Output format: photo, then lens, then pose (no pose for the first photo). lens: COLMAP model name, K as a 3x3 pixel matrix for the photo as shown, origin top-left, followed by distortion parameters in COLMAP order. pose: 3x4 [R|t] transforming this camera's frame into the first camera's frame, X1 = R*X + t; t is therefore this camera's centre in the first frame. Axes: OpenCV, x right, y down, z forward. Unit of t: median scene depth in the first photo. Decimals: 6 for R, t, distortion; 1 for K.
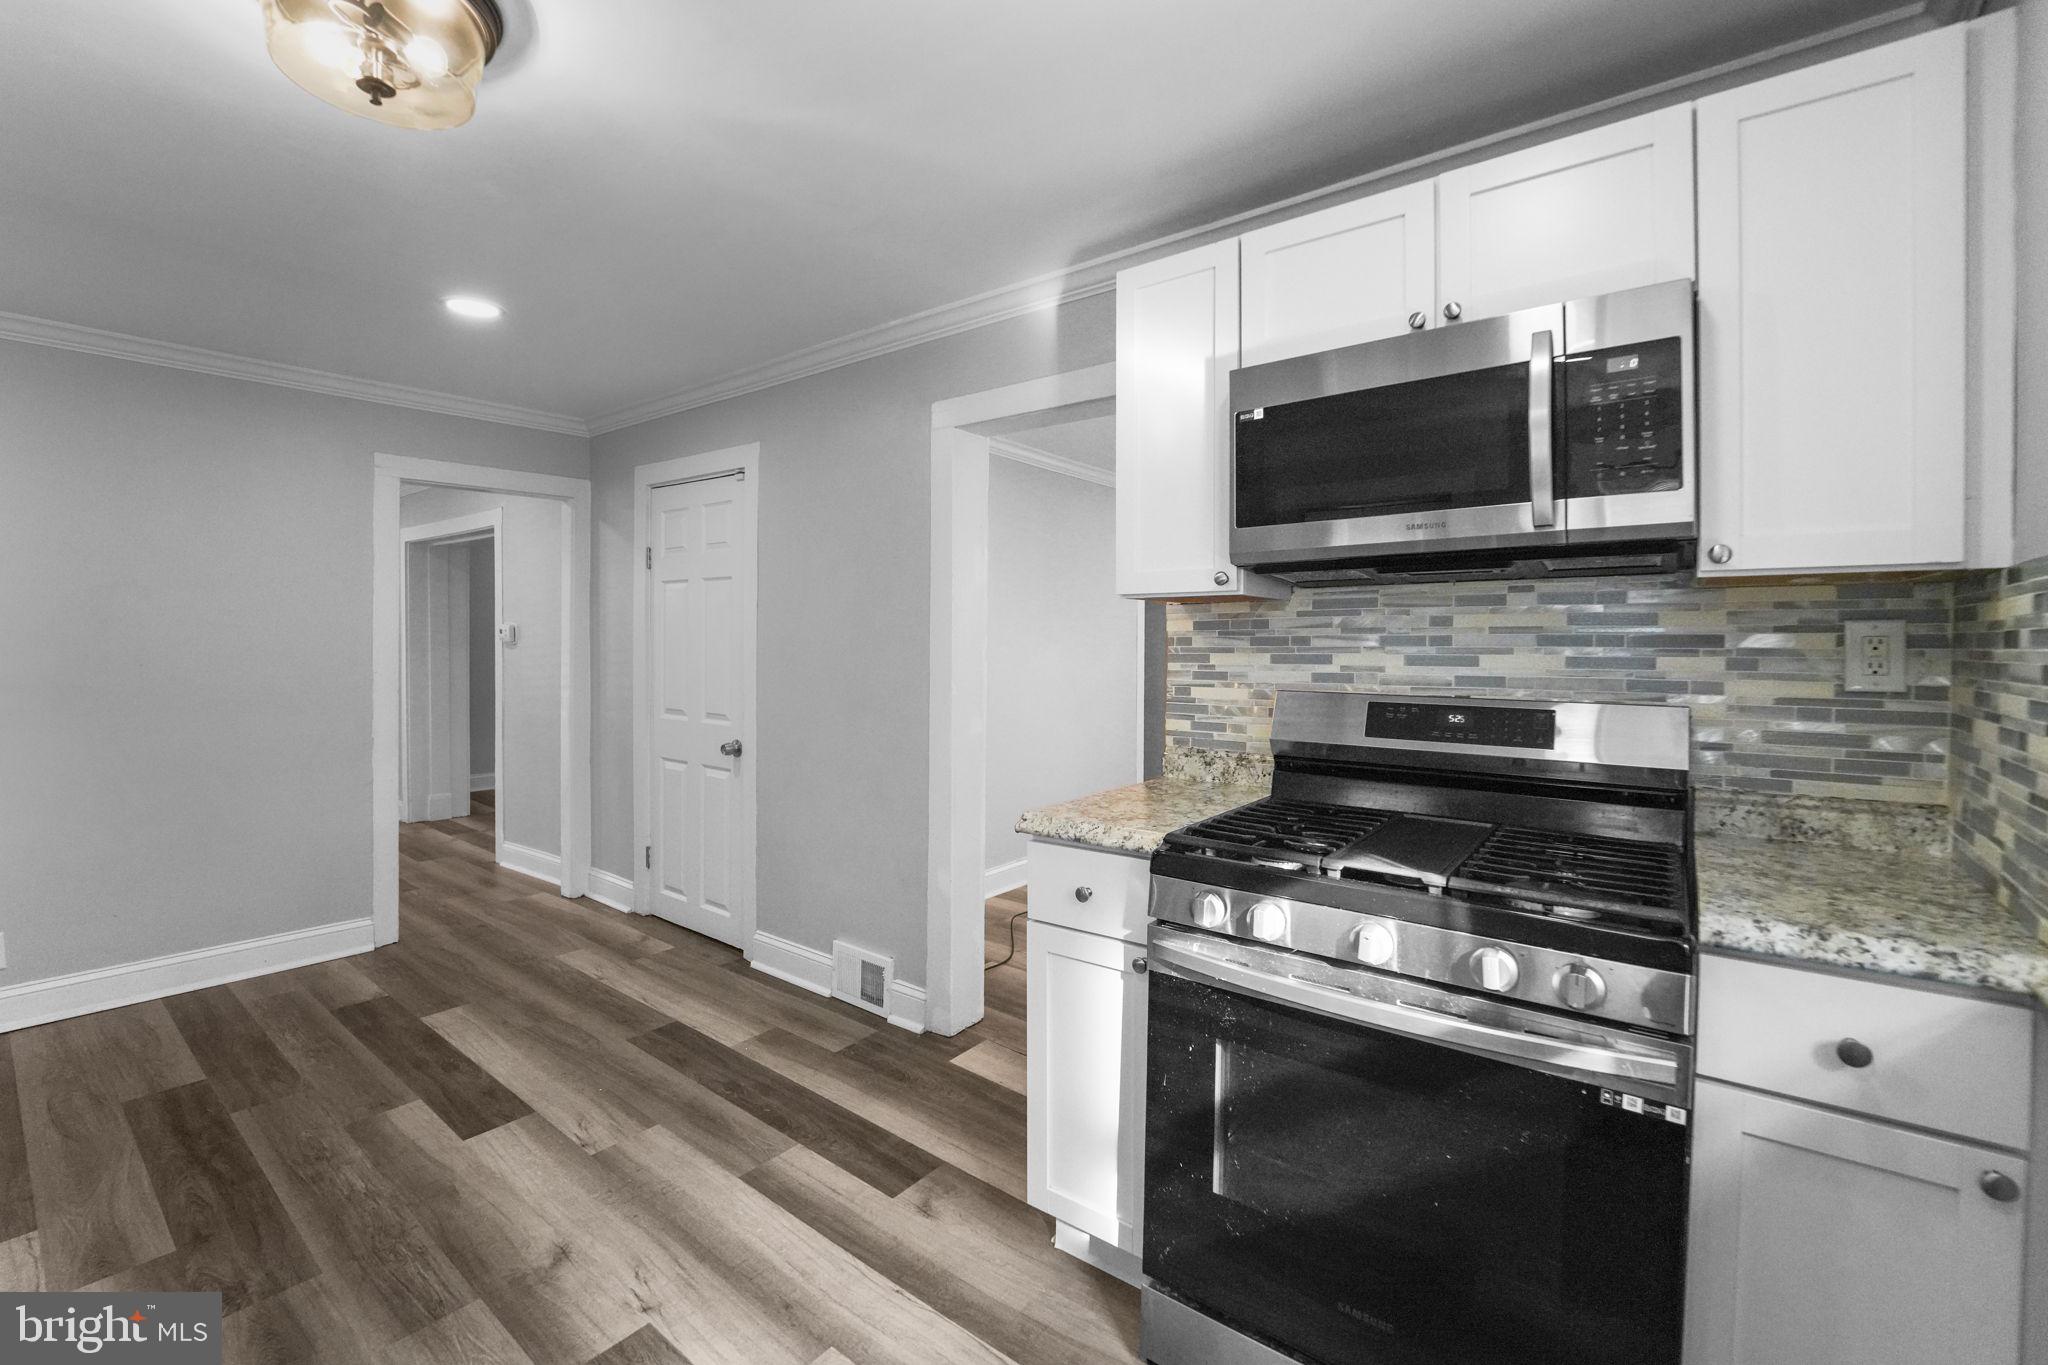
lens RADIAL K [[861.4, 0, 1023.4], [0, 861.4, 654.0], [0, 0, 1]] dist [-0.018809, 0.000034]
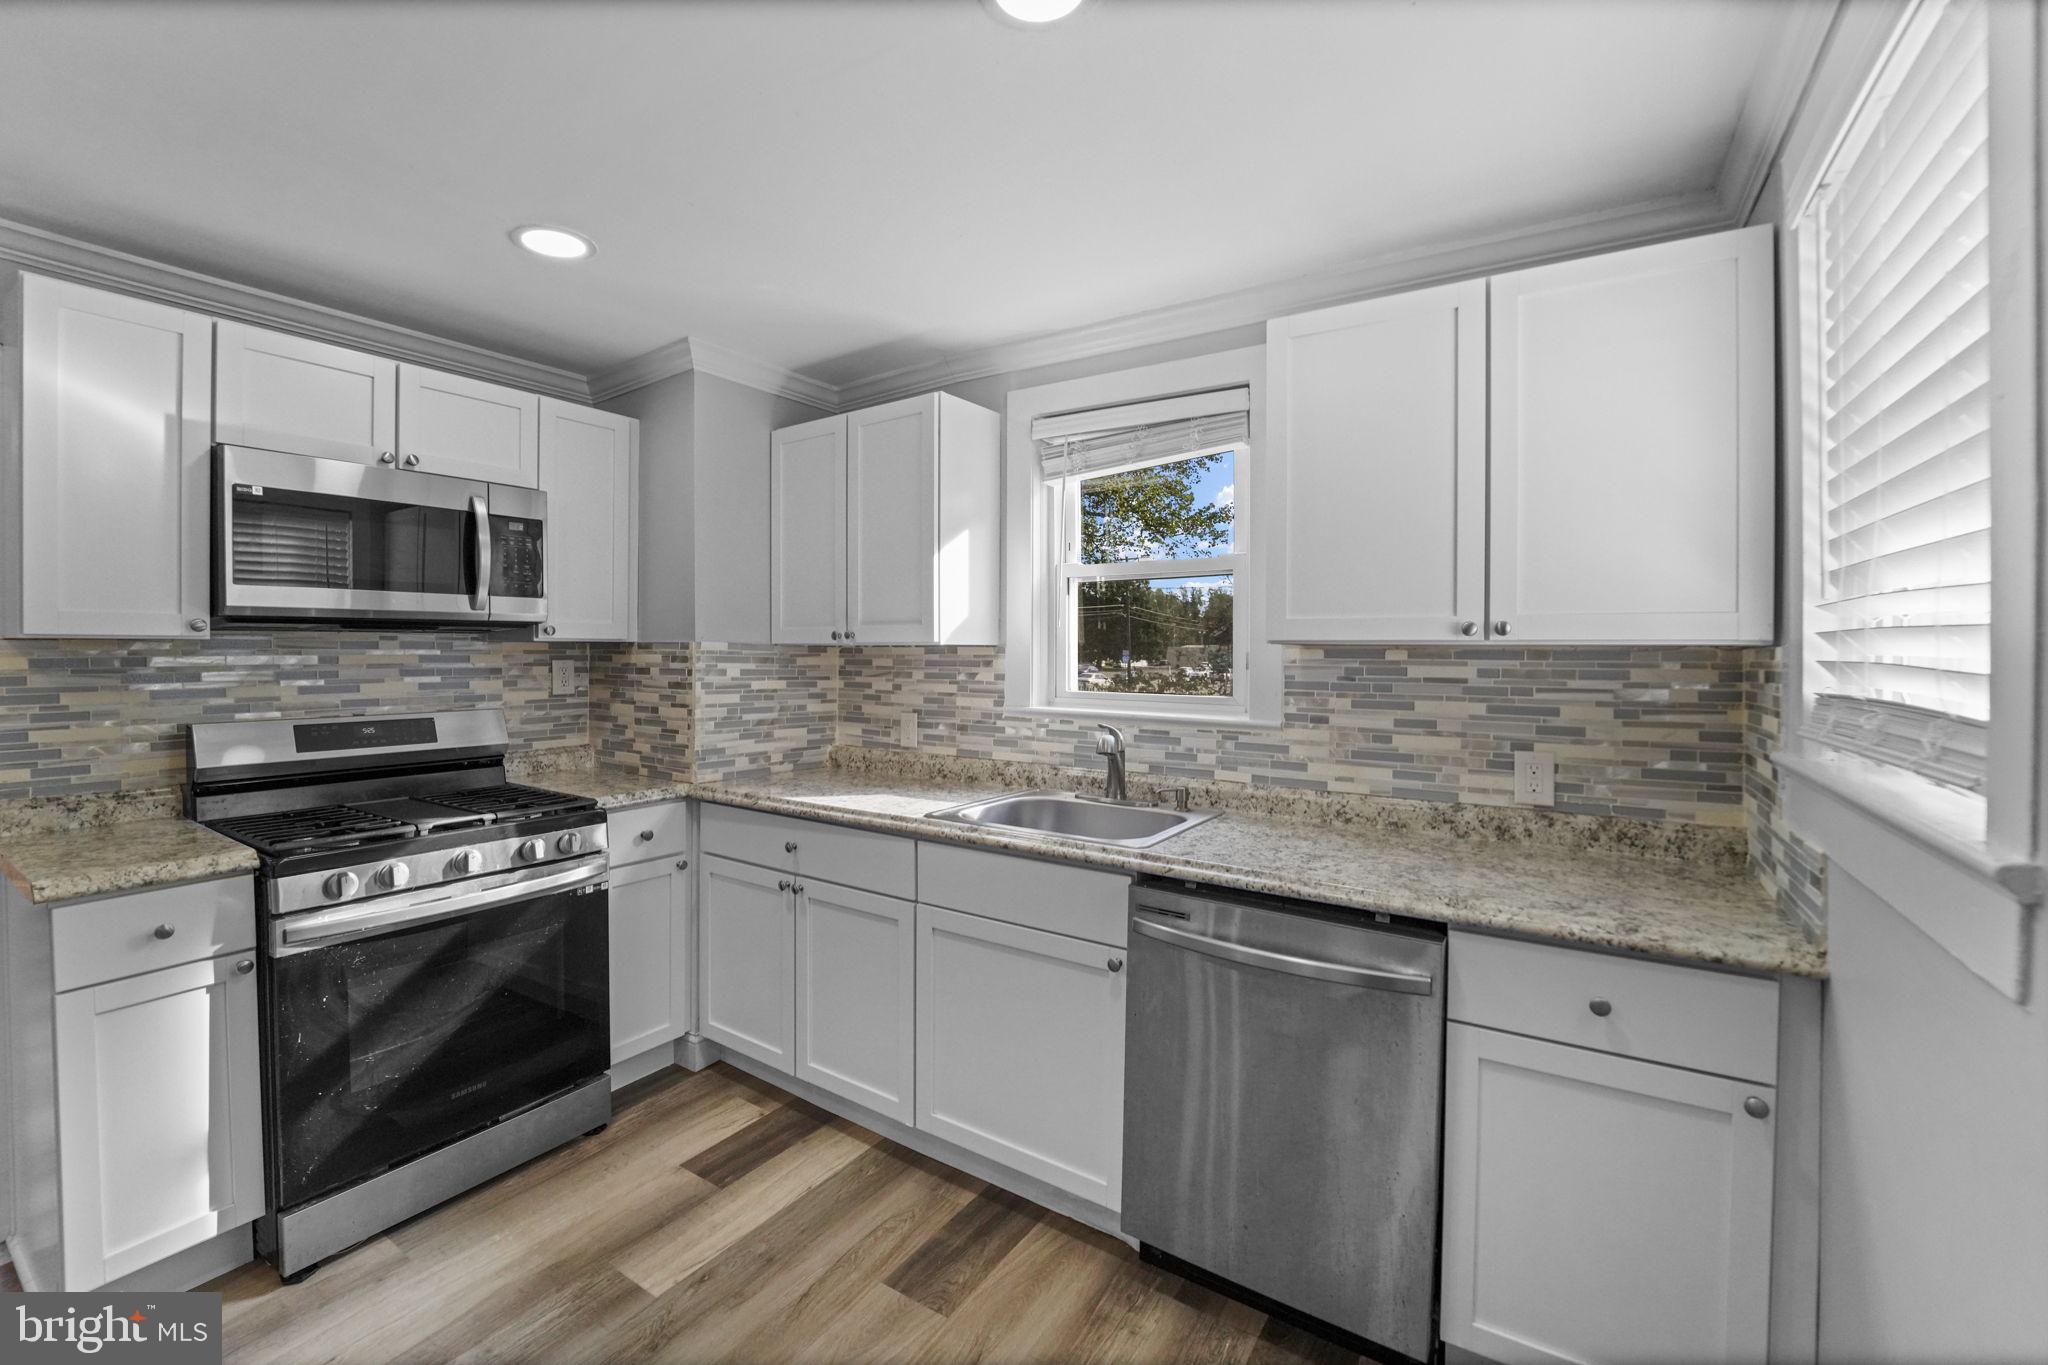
lens RADIAL K [[840.4, 0, 1017.8], [0, 840.4, 658.3], [0, 0, 1]] dist [-0.021415, -0.000134]
pose [[-0.080904, -0.015546, 0.996601, -1.029069], [0.006129, 0.999852, 0.016094, -0.064011], [-0.996703, 0.007410, -0.080797, 0.046196]]
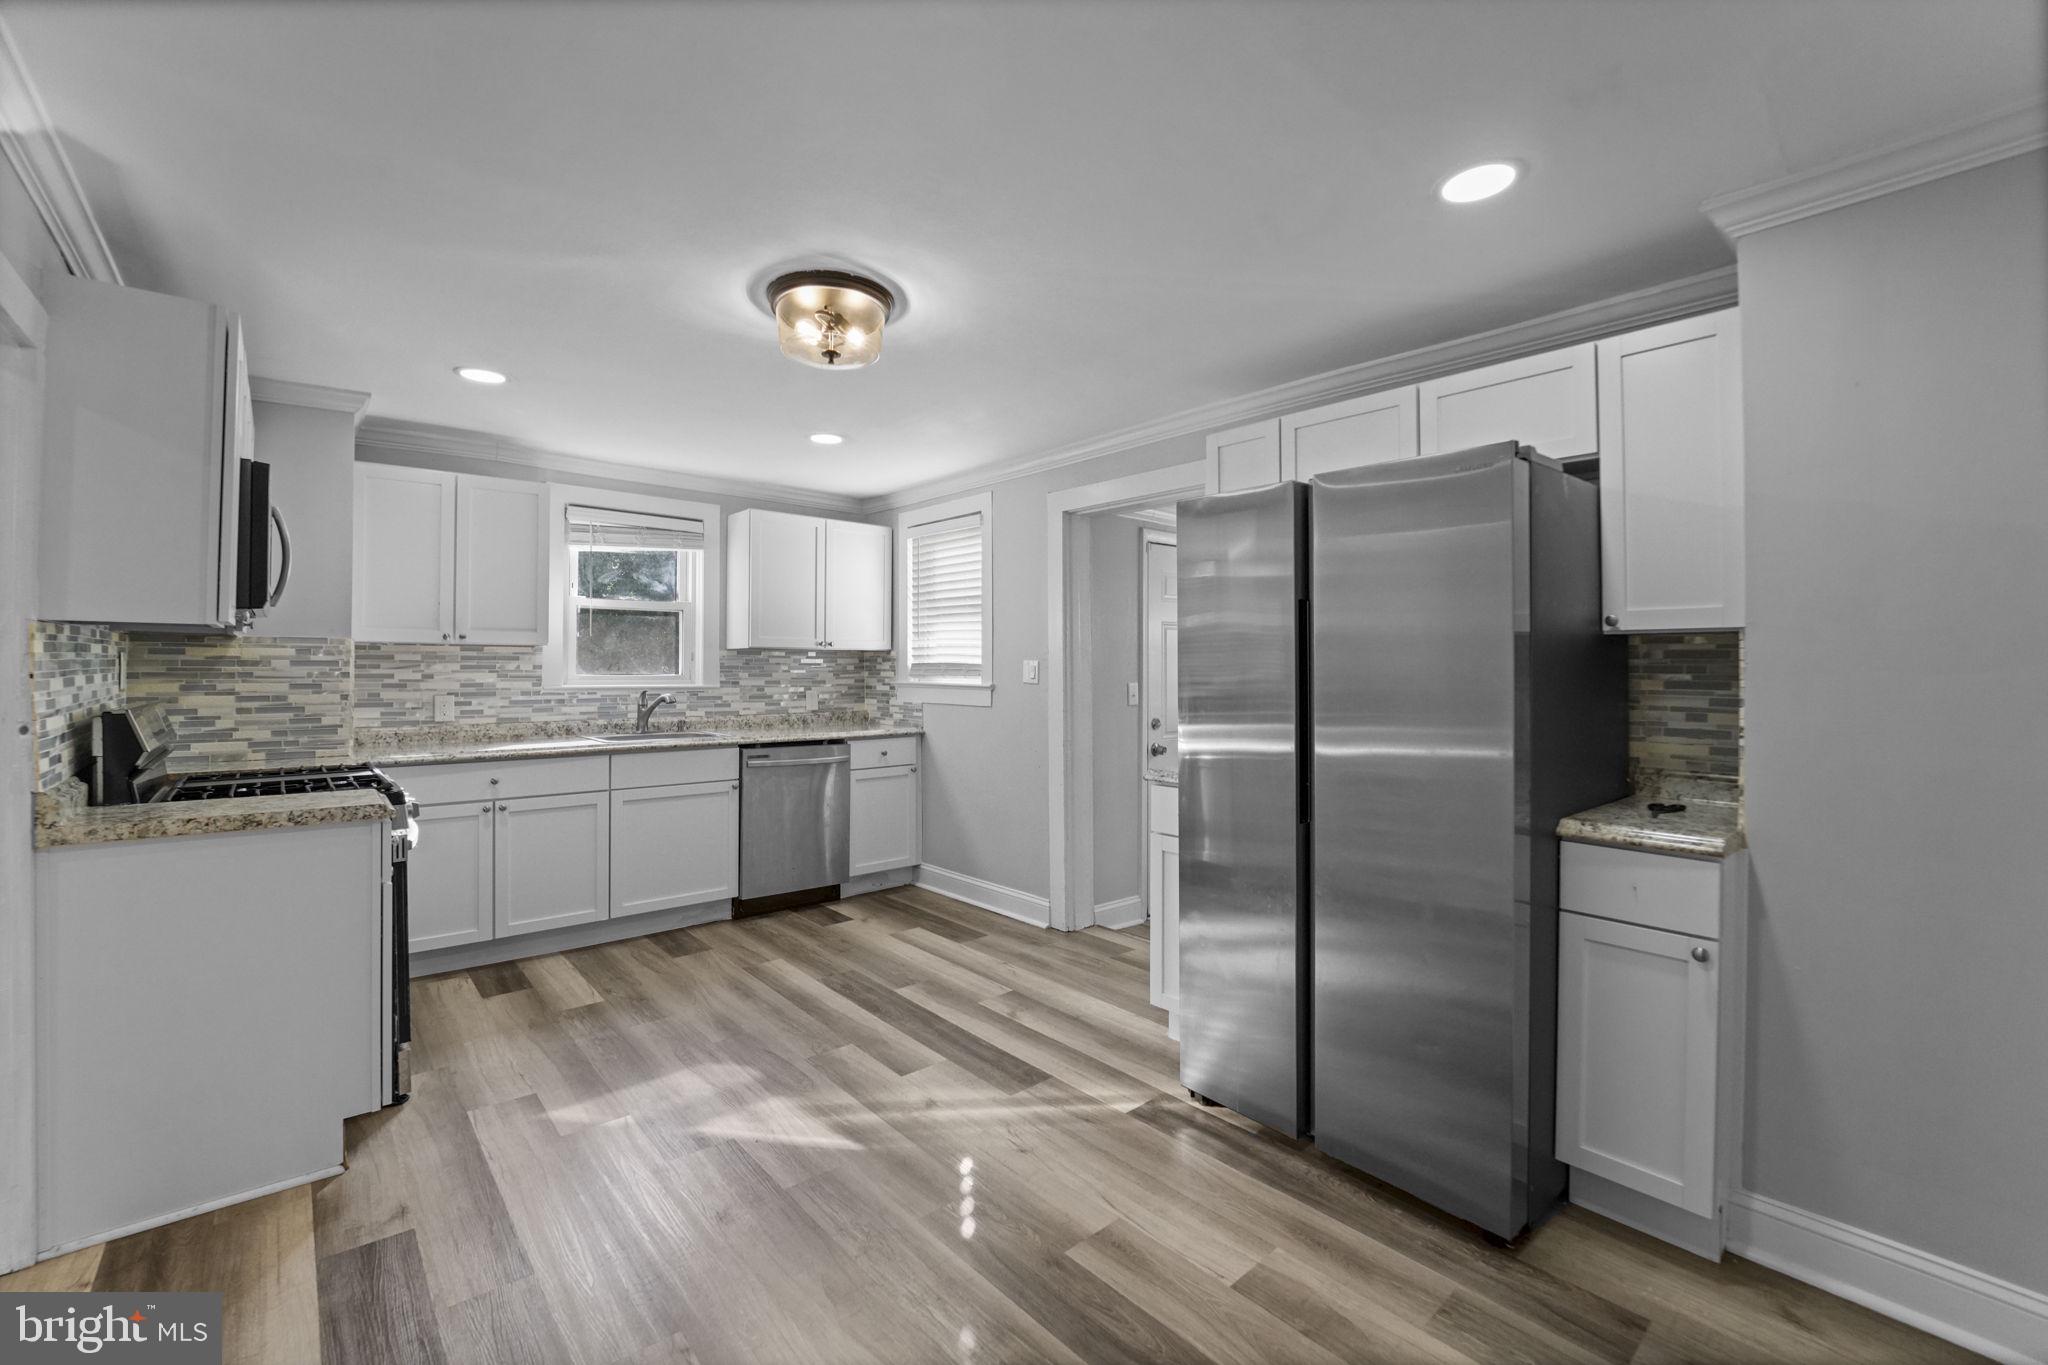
lens RADIAL K [[840.4, 0, 1017.8], [0, 840.4, 658.3], [0, 0, 1]] dist [-0.021415, -0.000134]
pose [[-0.982995, -0.007621, 0.183472, -1.260185], [-0.007256, 0.999970, 0.002661, -0.042154], [-0.183487, 0.001285, -0.983021, 2.263945]]
